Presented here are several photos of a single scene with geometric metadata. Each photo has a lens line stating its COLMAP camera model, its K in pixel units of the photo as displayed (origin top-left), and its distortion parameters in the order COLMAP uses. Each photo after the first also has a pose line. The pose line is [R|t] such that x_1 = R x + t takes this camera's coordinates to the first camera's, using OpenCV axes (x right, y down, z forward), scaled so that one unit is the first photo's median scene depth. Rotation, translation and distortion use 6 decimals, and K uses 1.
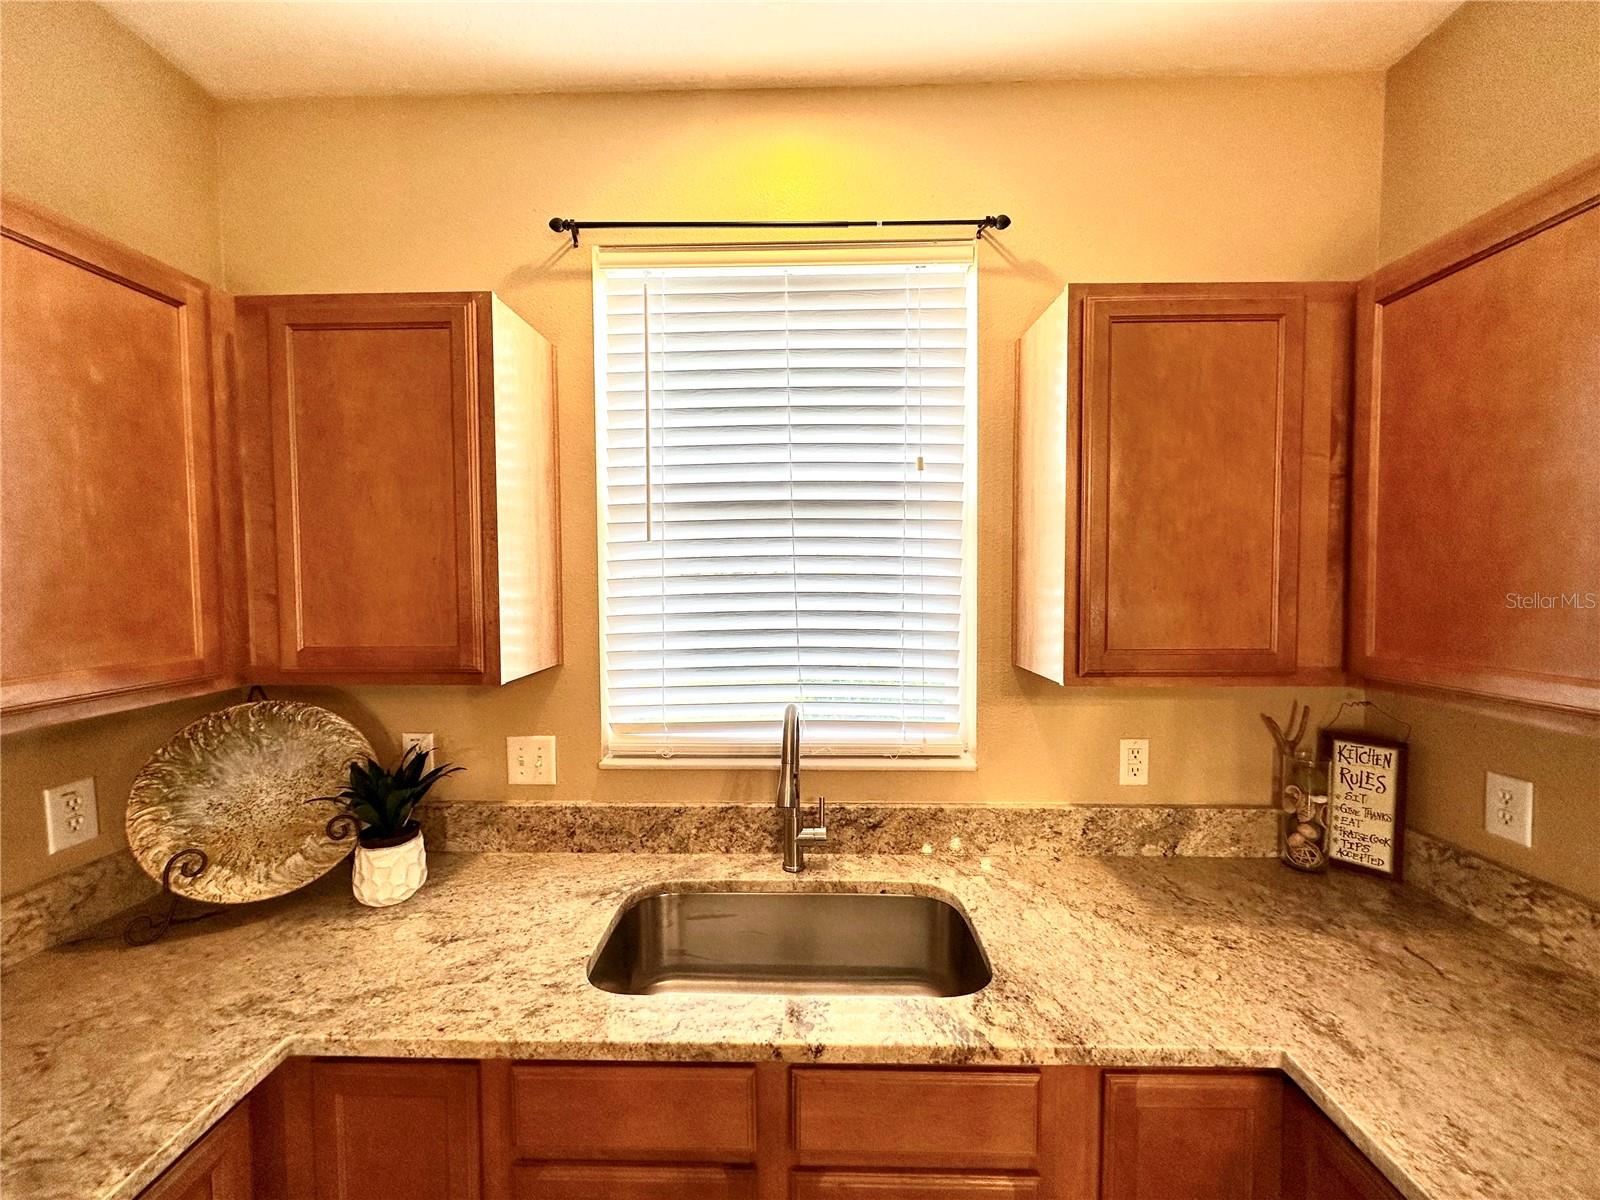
lens RADIAL K [[640.1, 0, 804.9], [0, 640.1, 597.8], [0, 0, 1]] dist [-0.001053, 0.000885]
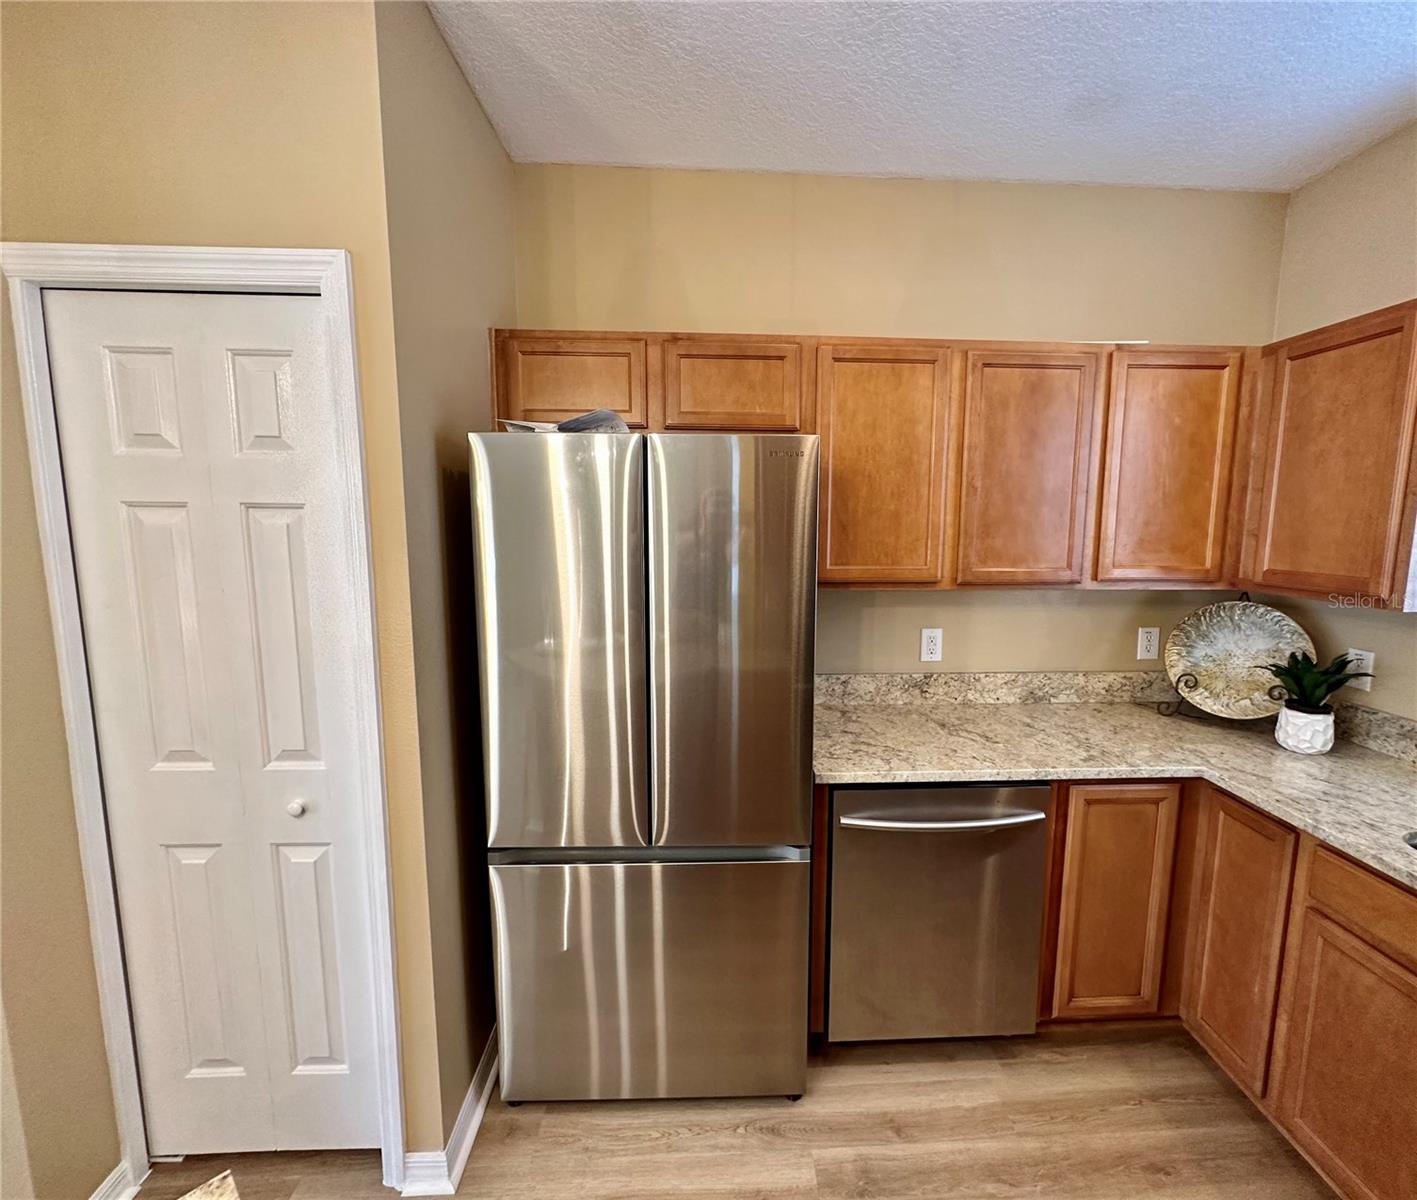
lens RADIAL K [[639.4, 0, 735.9], [0, 639.4, 599.7], [0, 0, 1]] dist [-0.002017, 0.000410]
pose [[0.067507, 0.132784, -0.988843, 0.673356], [-0.045772, 0.990473, 0.129878, 0.008959], [0.996668, 0.036494, 0.072941, -0.398845]]
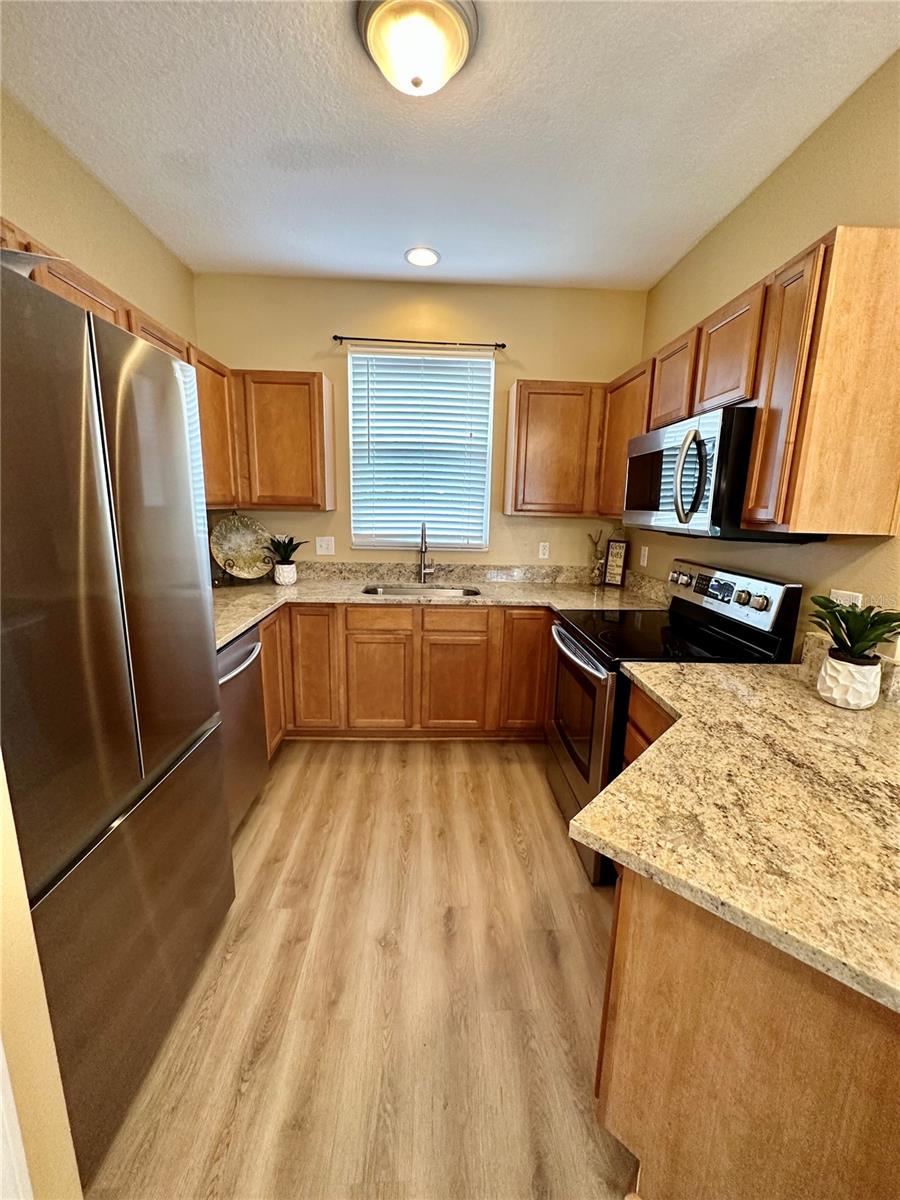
lens RADIAL K [[480.1, 0, 454.2], [0, 480.1, 600.7], [0, 0, 1]] dist [-0.001053, 0.000885]
pose [[0.997829, 0.015444, 0.064021, -0.013036], [-0.025518, 0.986841, 0.159669, 0.180935], [-0.060713, -0.160956, 0.985092, -1.328867]]
